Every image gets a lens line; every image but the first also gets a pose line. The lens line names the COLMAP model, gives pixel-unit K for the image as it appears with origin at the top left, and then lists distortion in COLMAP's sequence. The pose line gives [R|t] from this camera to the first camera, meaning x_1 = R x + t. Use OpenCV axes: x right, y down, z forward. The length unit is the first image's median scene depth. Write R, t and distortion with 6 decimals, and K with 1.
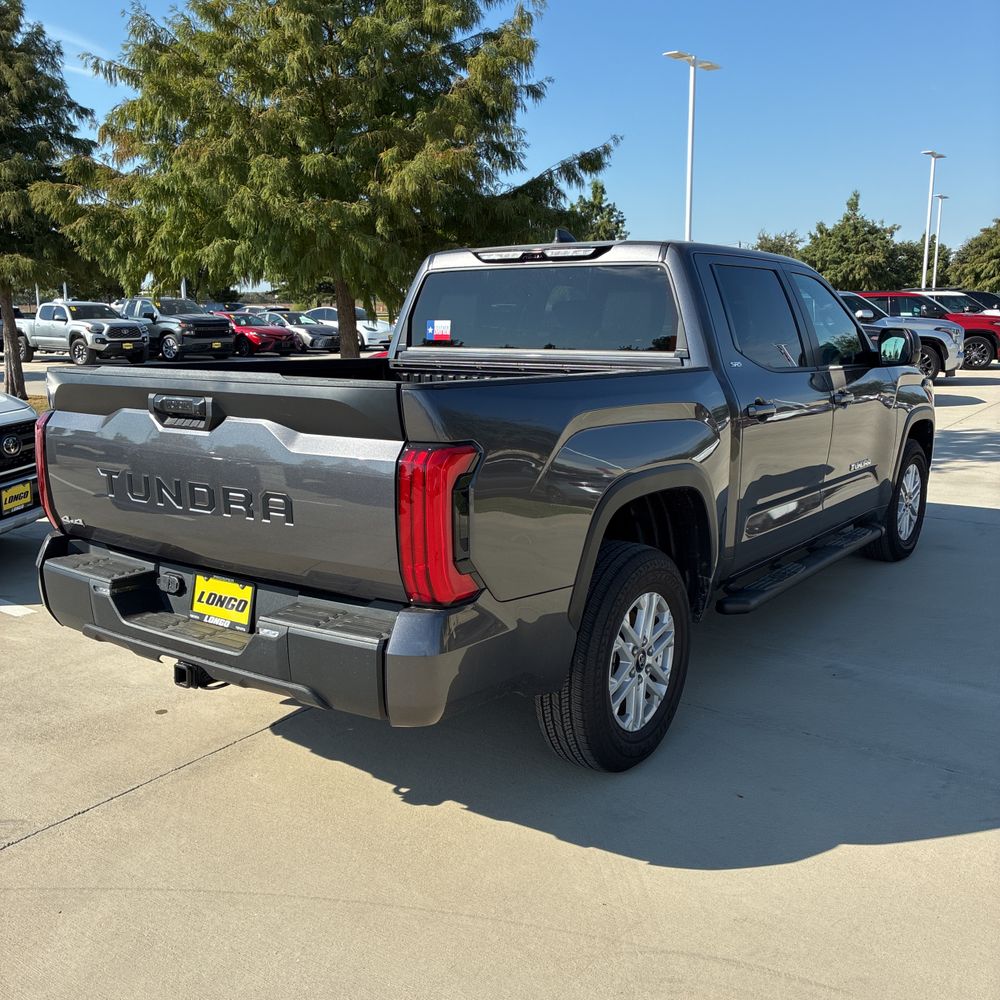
lens RADIAL K [[1008.1, 0, 477.3], [0, 1008.1, 508.4], [0, 0, 1]] dist [0.049897, -0.036521]
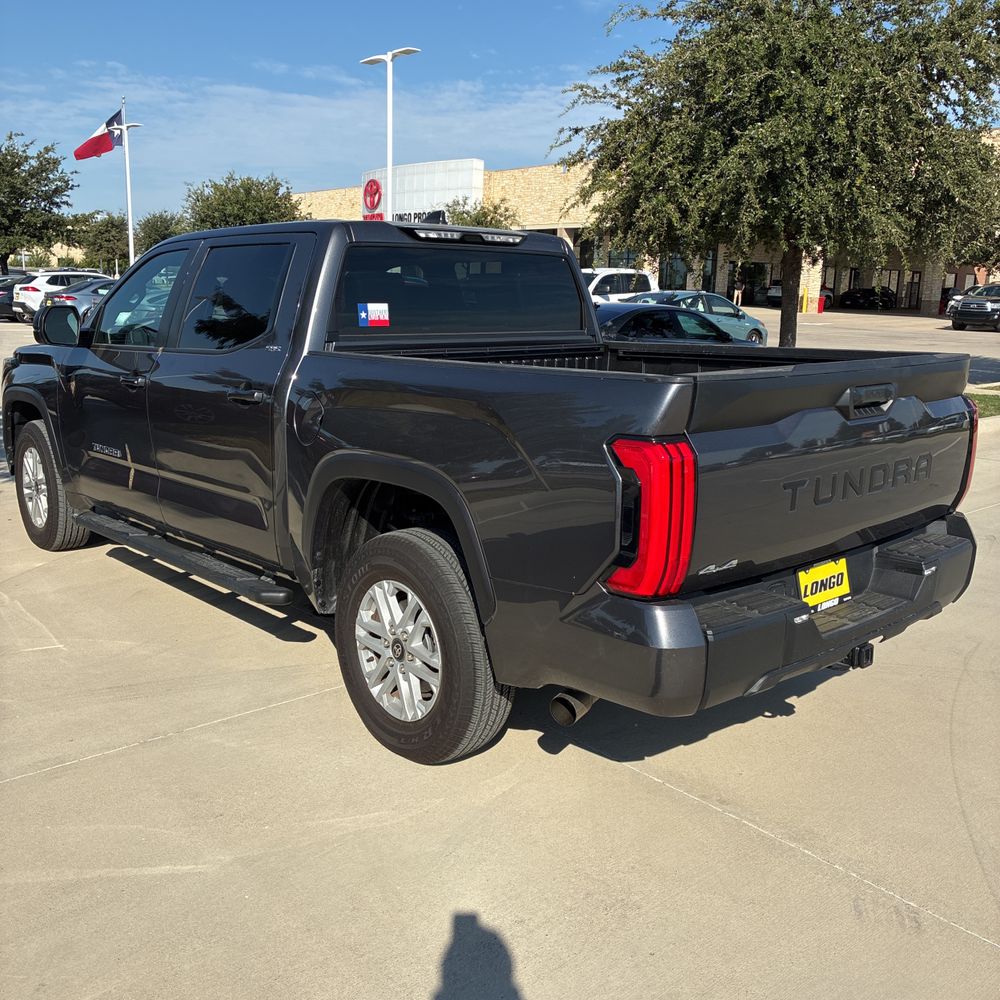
lens RADIAL K [[1027.0, 0, 494.8], [0, 1027.0, 498.9], [0, 0, 1]] dist [0.035024, -0.033251]
pose [[0.193511, -0.190046, 0.962516, -0.823167], [0.168953, 0.972858, 0.158120, -0.135515], [-0.966441, 0.132022, 0.220367, 0.679125]]
